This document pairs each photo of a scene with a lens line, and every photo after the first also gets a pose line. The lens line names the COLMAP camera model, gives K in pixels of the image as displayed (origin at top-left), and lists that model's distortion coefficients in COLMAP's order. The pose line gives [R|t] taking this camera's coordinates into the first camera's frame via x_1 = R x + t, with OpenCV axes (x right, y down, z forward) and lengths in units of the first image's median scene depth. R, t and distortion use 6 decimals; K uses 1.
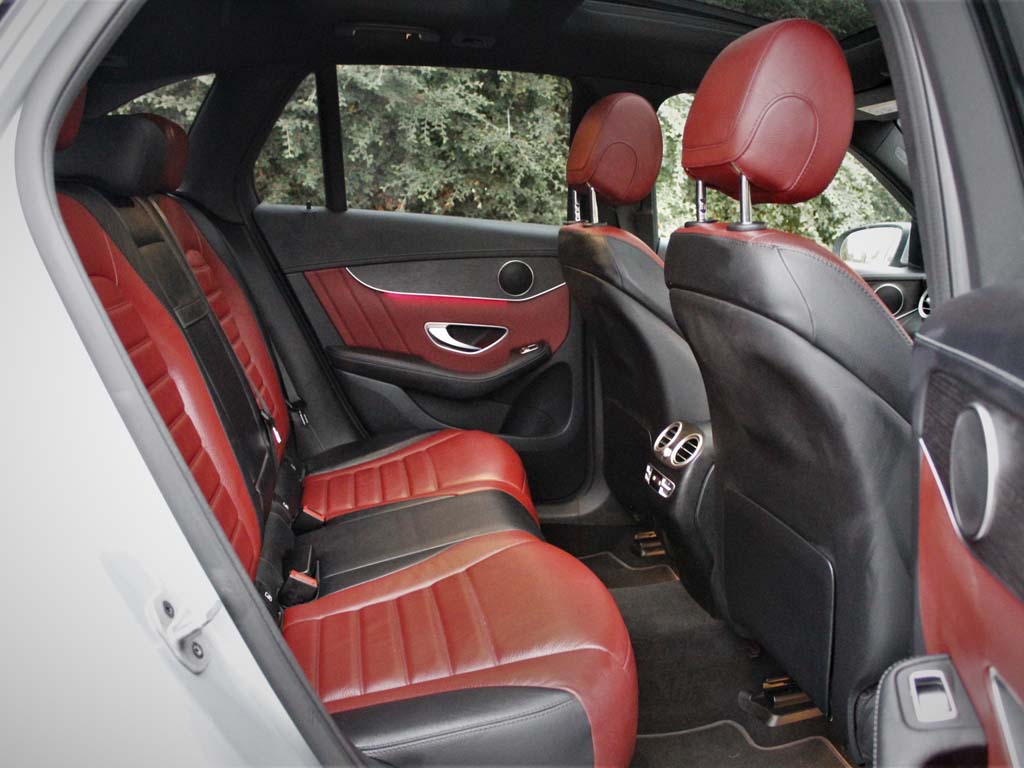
lens RADIAL K [[900.0, 0, 491.3], [0, 900.0, 381.3], [0, 0, 1]] dist [-0.168948, 0.185663]
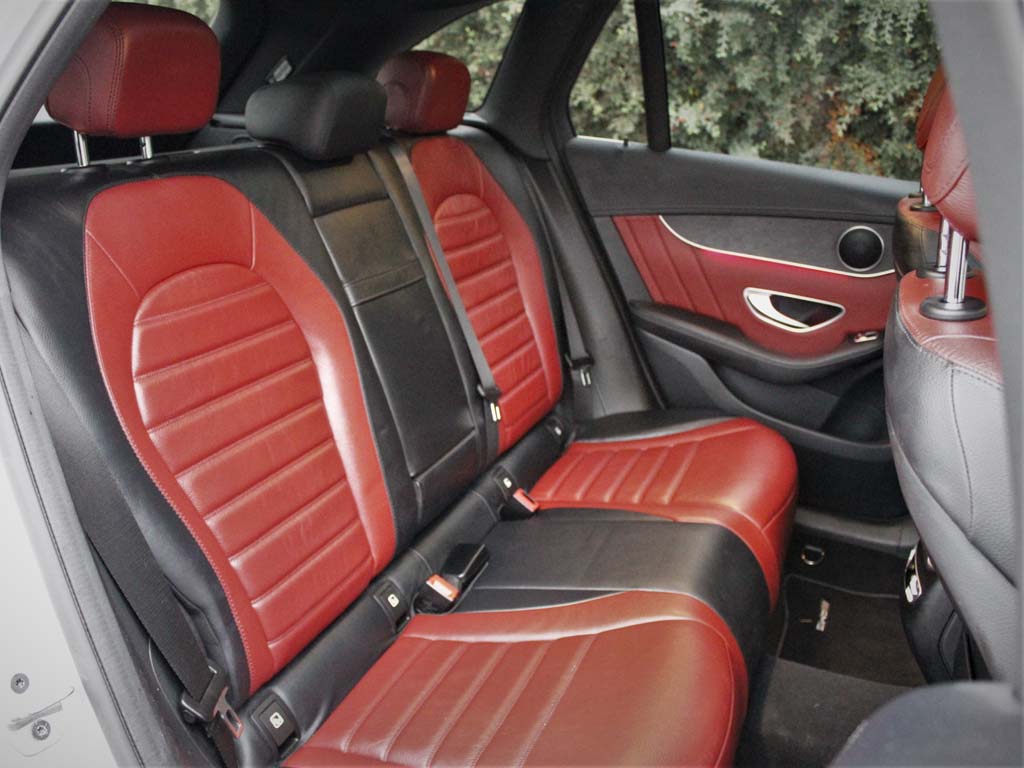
lens RADIAL K [[900.0, 0, 491.3], [0, 900.0, 381.3], [0, 0, 1]] dist [-0.168948, 0.185663]
pose [[0.854156, 0.177389, -0.488826, 0.067369], [-0.110998, 0.980549, 0.161876, -0.039469], [0.508032, -0.084008, 0.857231, 0.064504]]
